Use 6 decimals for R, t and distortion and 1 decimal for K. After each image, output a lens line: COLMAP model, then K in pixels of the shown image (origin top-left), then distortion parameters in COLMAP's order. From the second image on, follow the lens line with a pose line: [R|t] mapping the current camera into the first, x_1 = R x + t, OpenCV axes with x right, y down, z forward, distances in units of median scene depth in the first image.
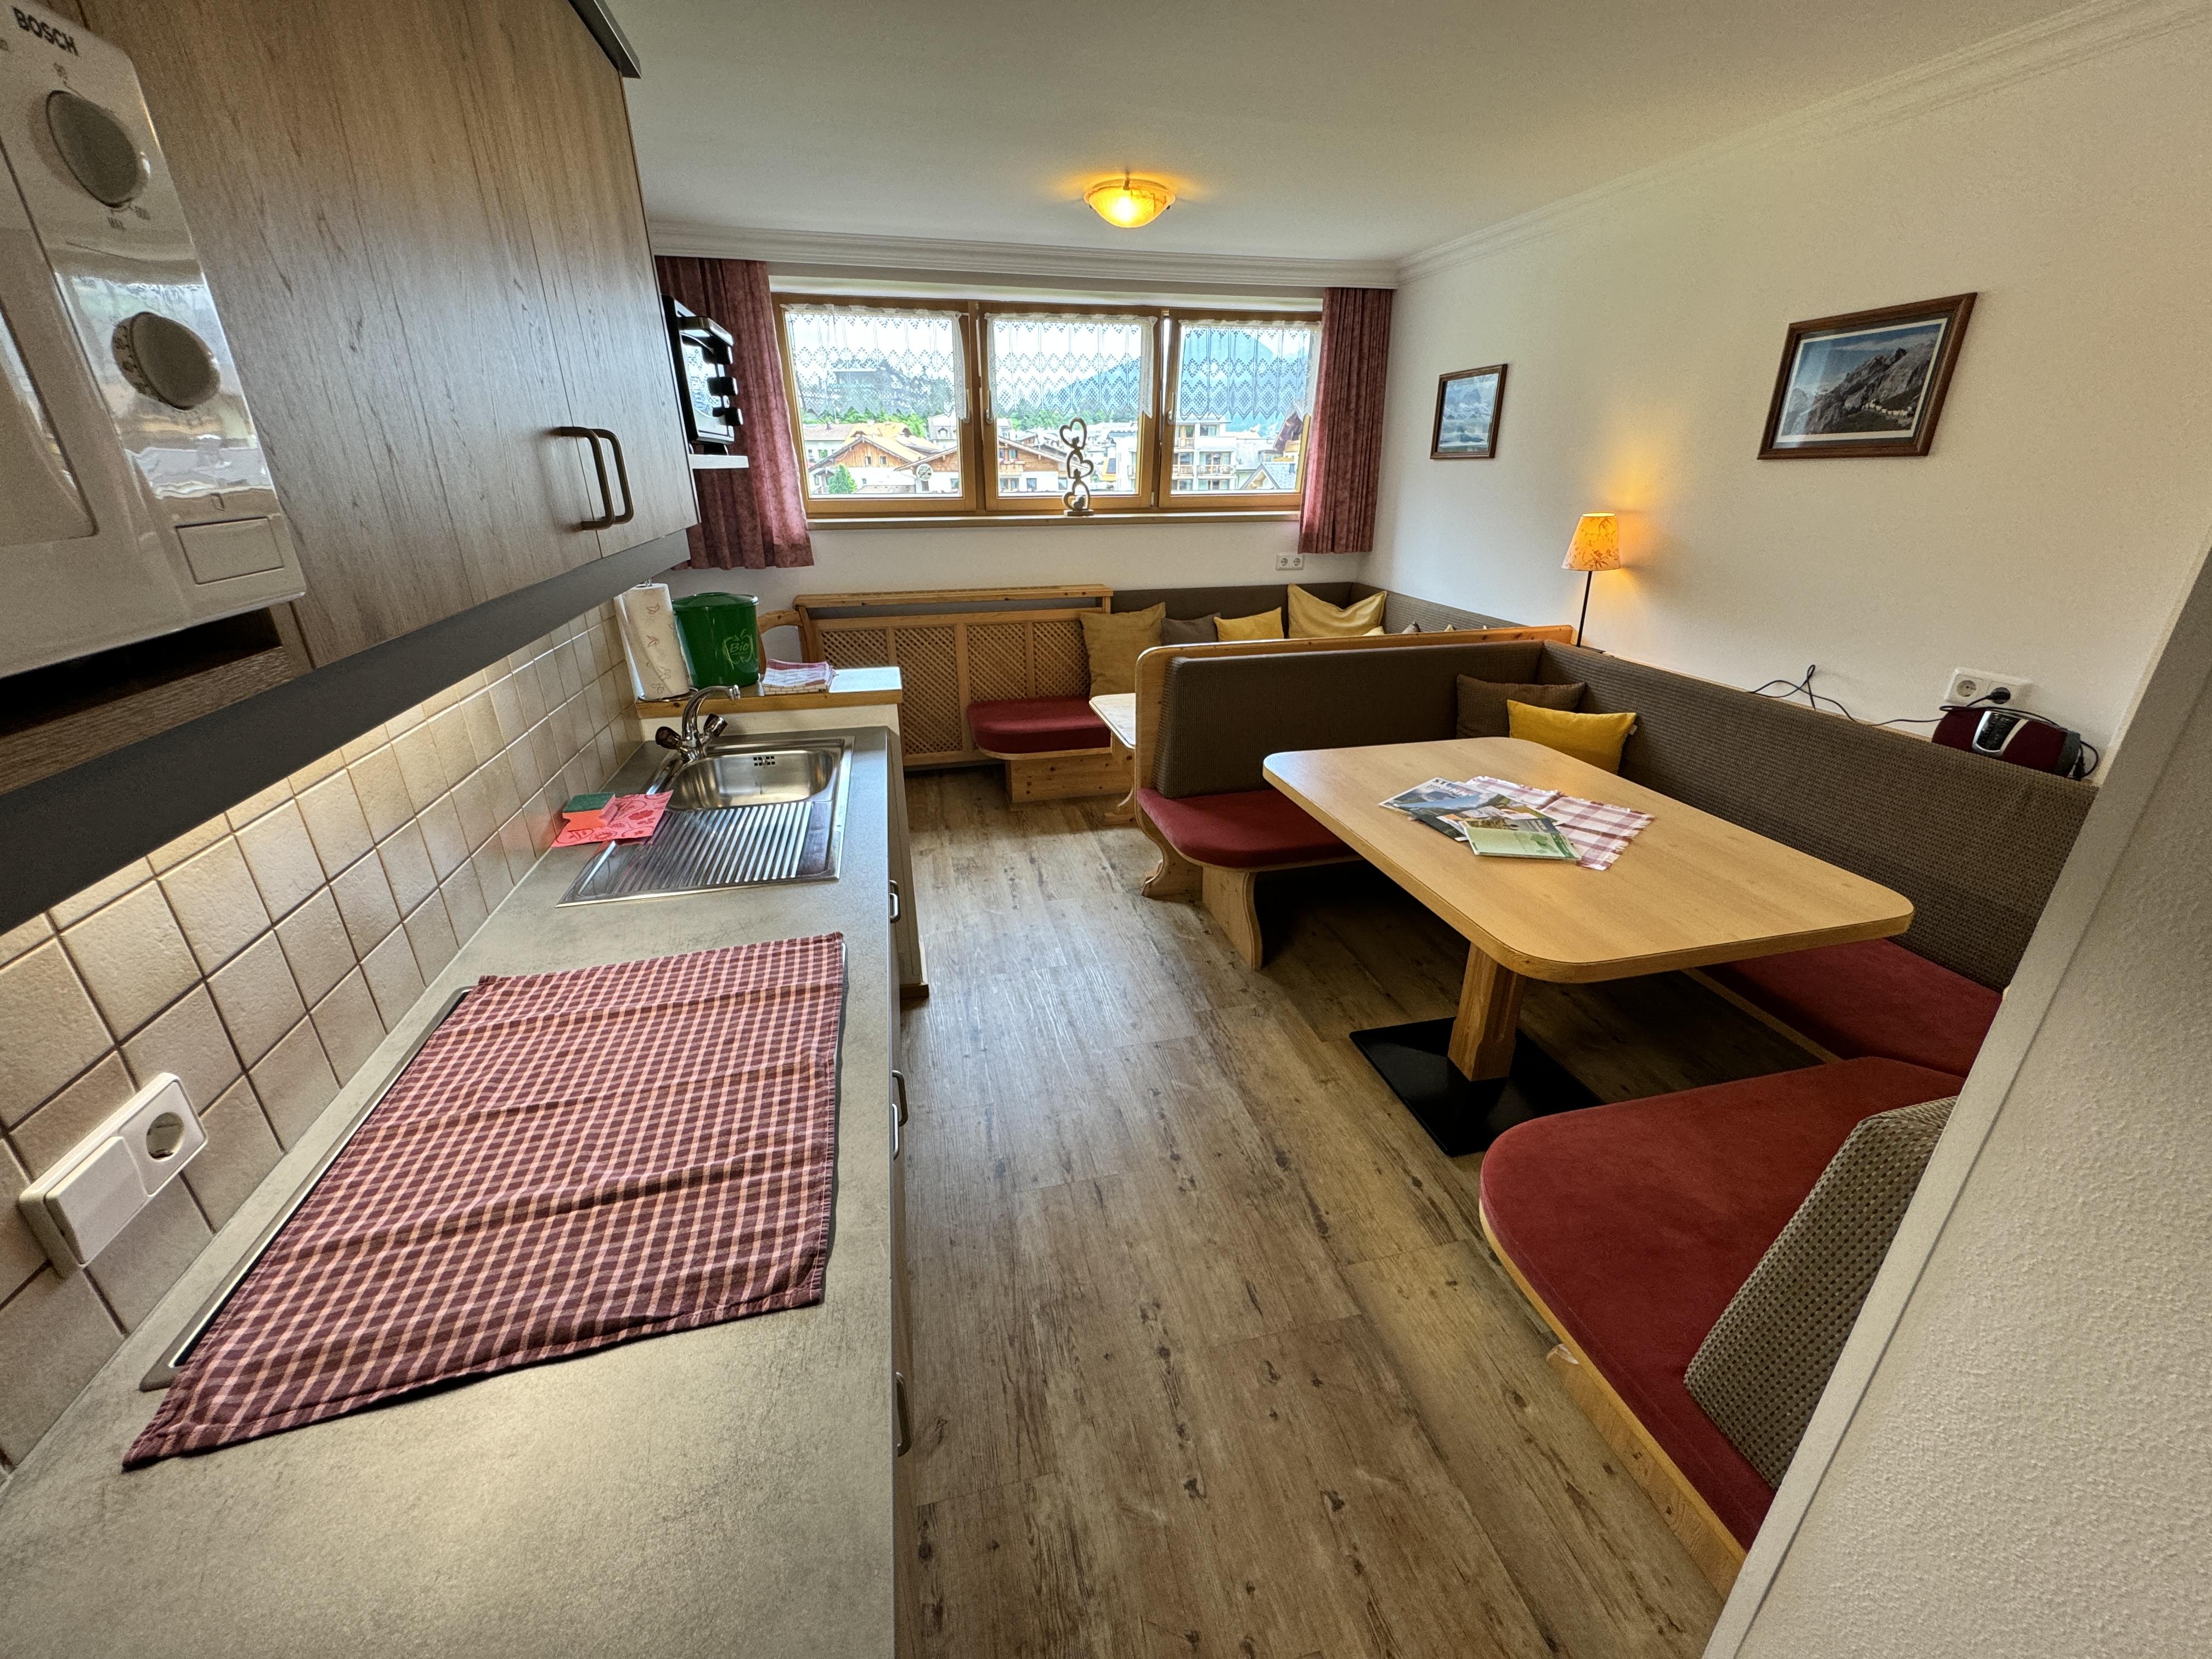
lens RADIAL K [[891.5, 0, 1105.5], [0, 891.5, 831.3], [0, 0, 1]] dist [-0.004286, 0.001557]
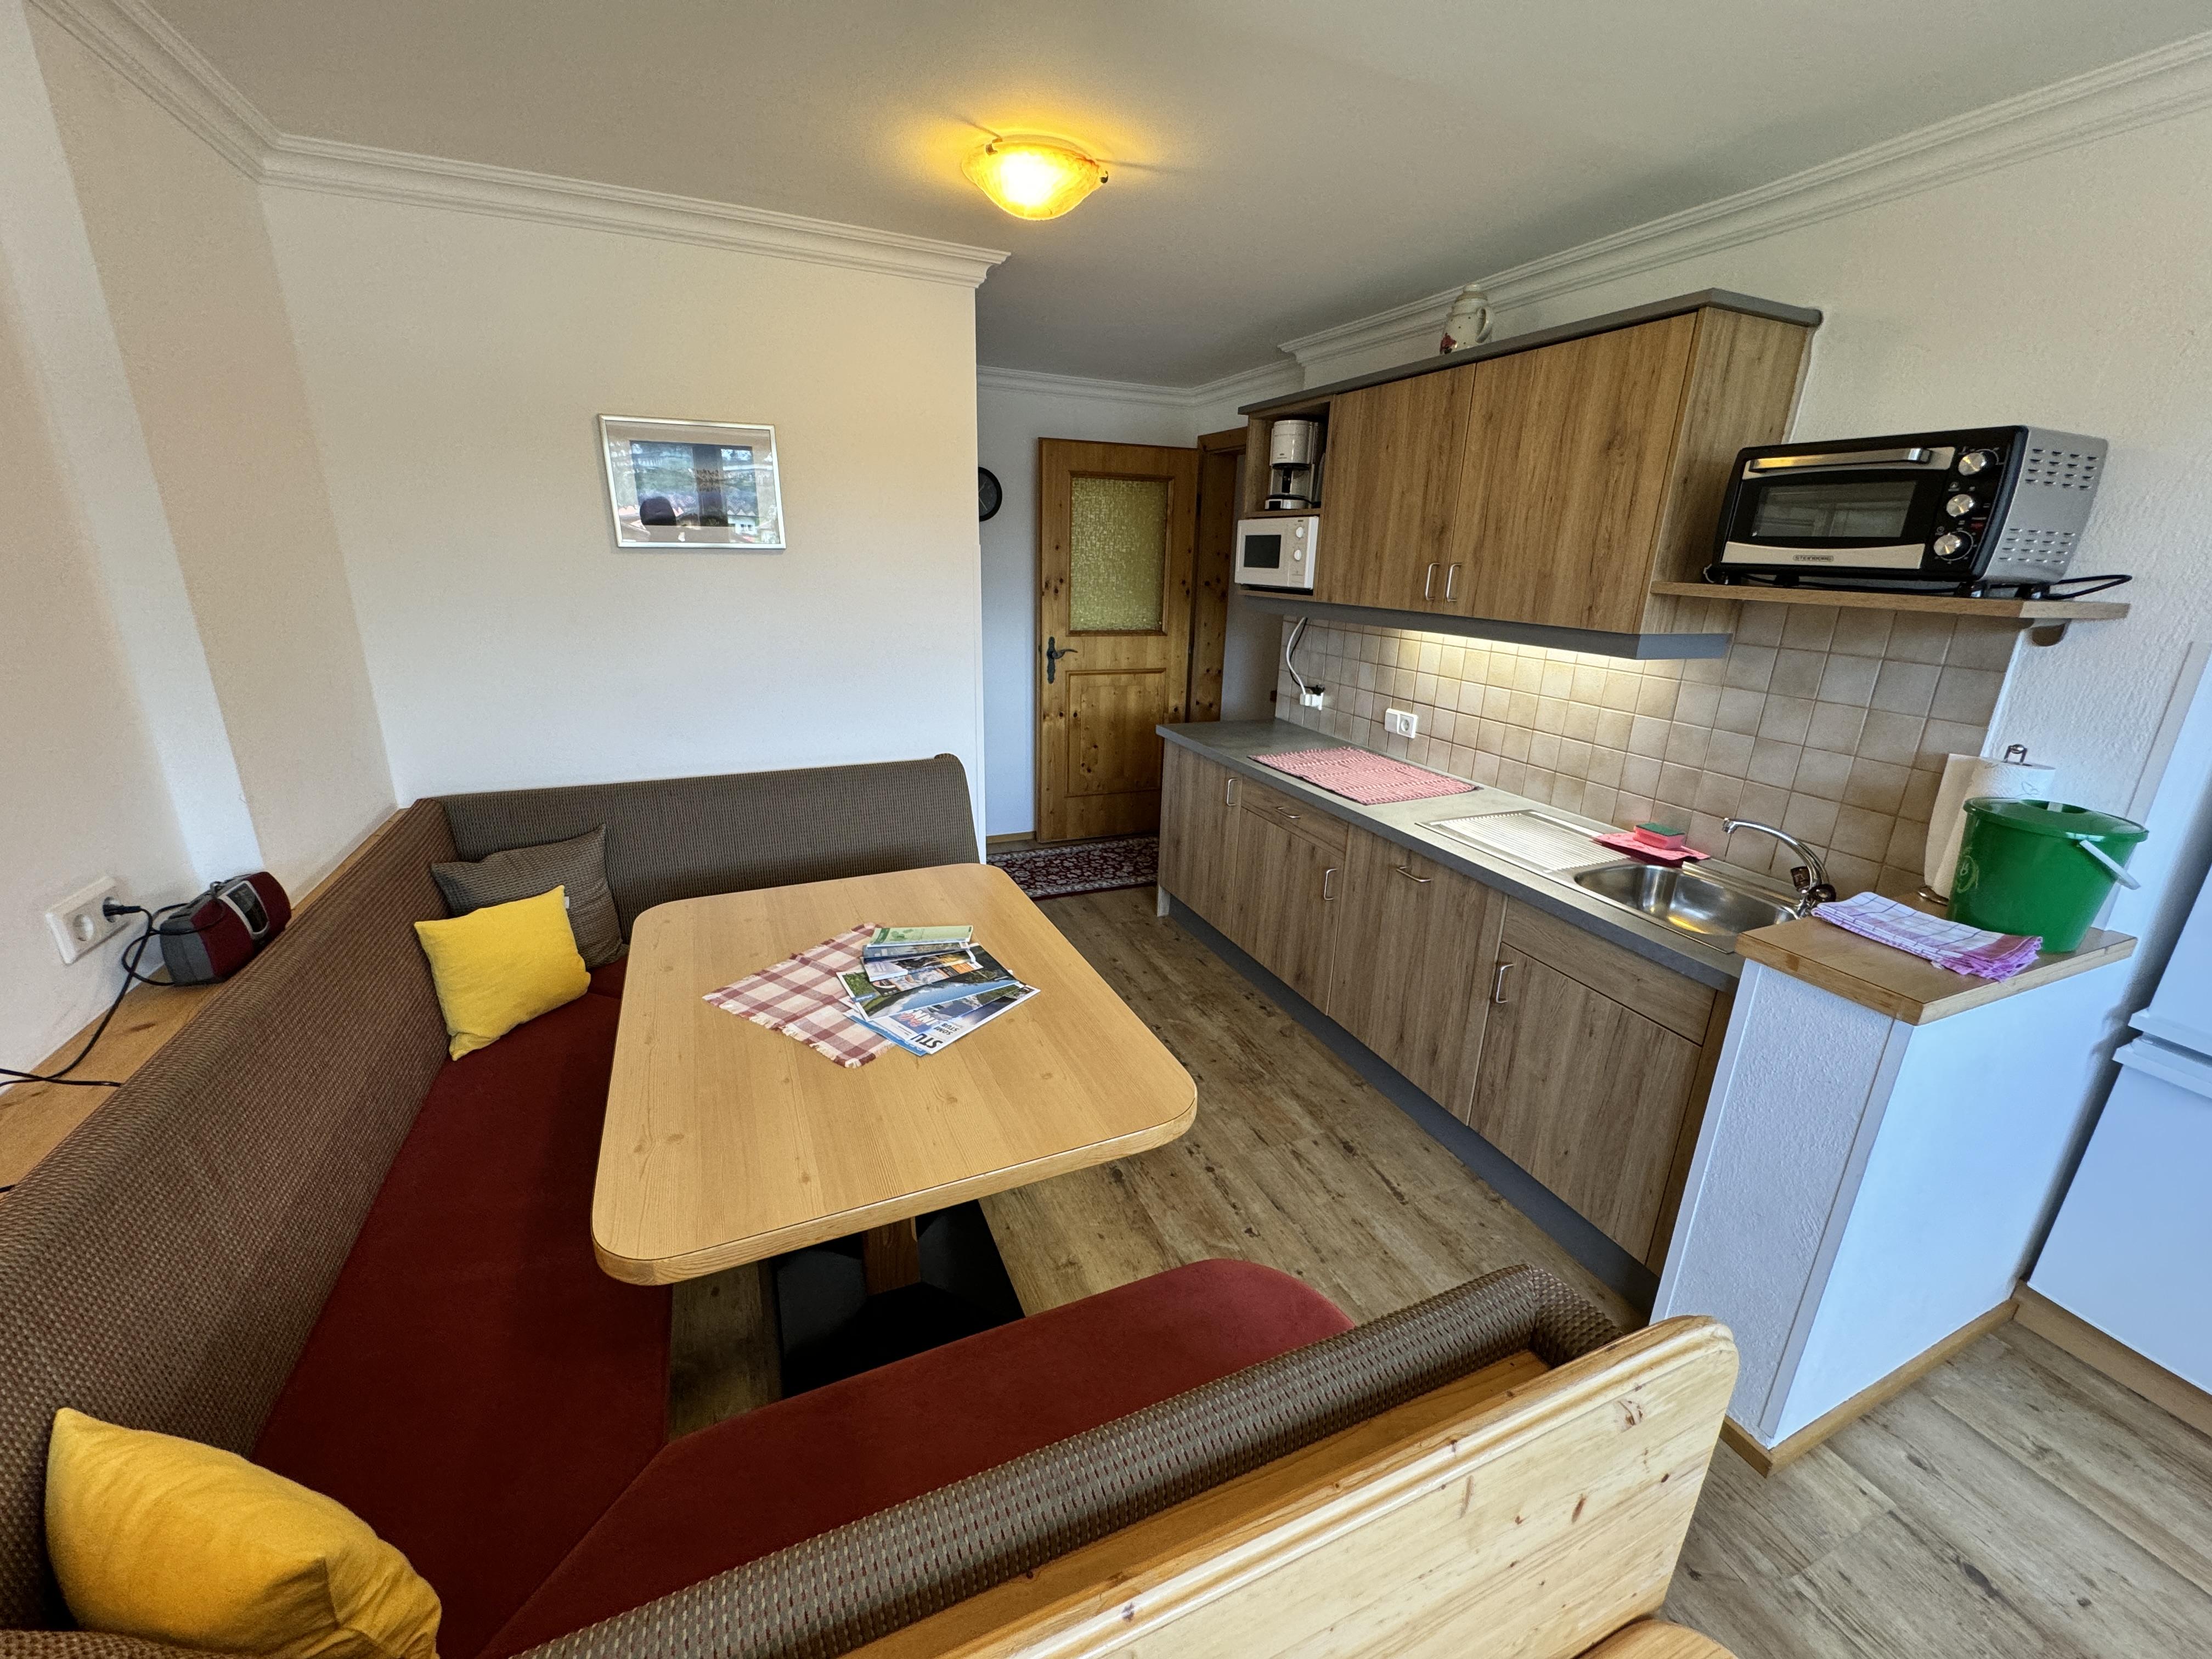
lens RADIAL K [[891.5, 0, 1104.3], [0, 891.5, 830.4], [0, 0, 1]] dist [-0.004286, 0.001557]
pose [[-0.985762, 0.030059, -0.165437, 0.258677], [-0.084672, 0.761305, 0.642842, -0.455535], [0.145271, 0.647697, -0.747920, 1.040057]]
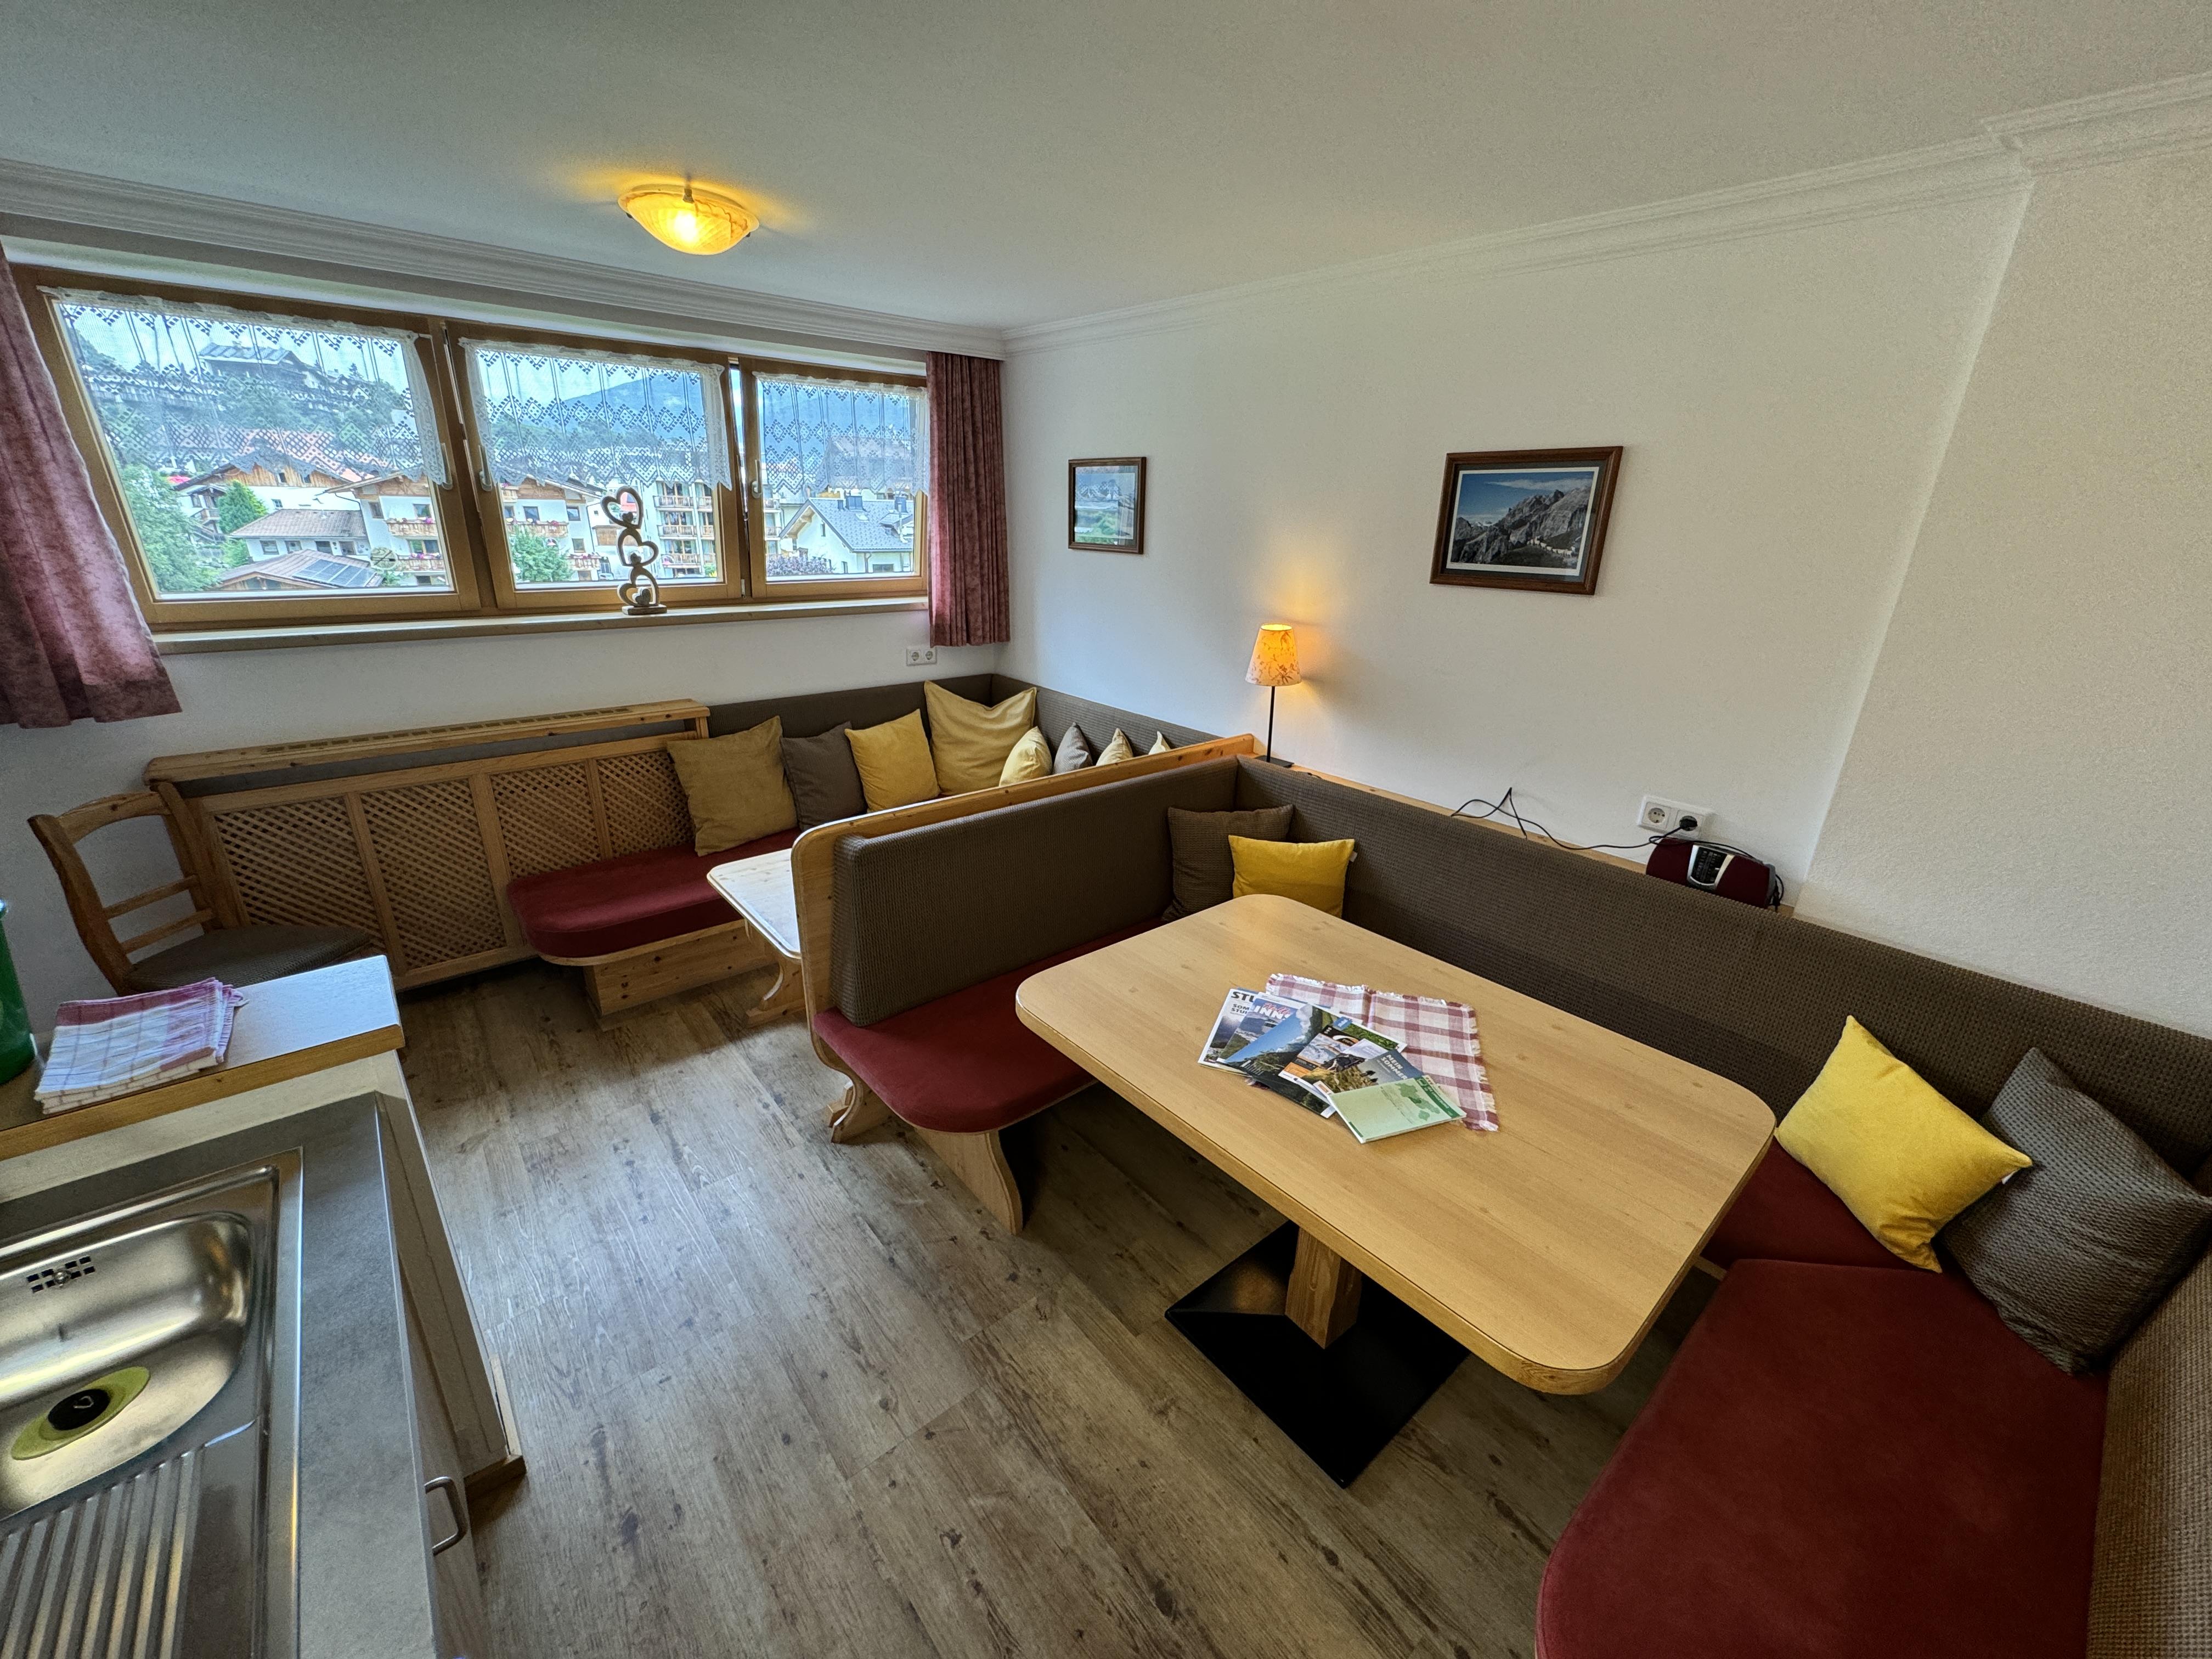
lens RADIAL K [[891.5, 0, 1109.6], [0, 891.5, 829.2], [0, 0, 1]] dist [-0.004286, 0.001557]
pose [[0.889865, -0.129746, 0.437386, -0.047065], [0.145071, 0.989420, -0.001646, -0.162448], [-0.432545, 0.064917, 0.899272, 0.229988]]
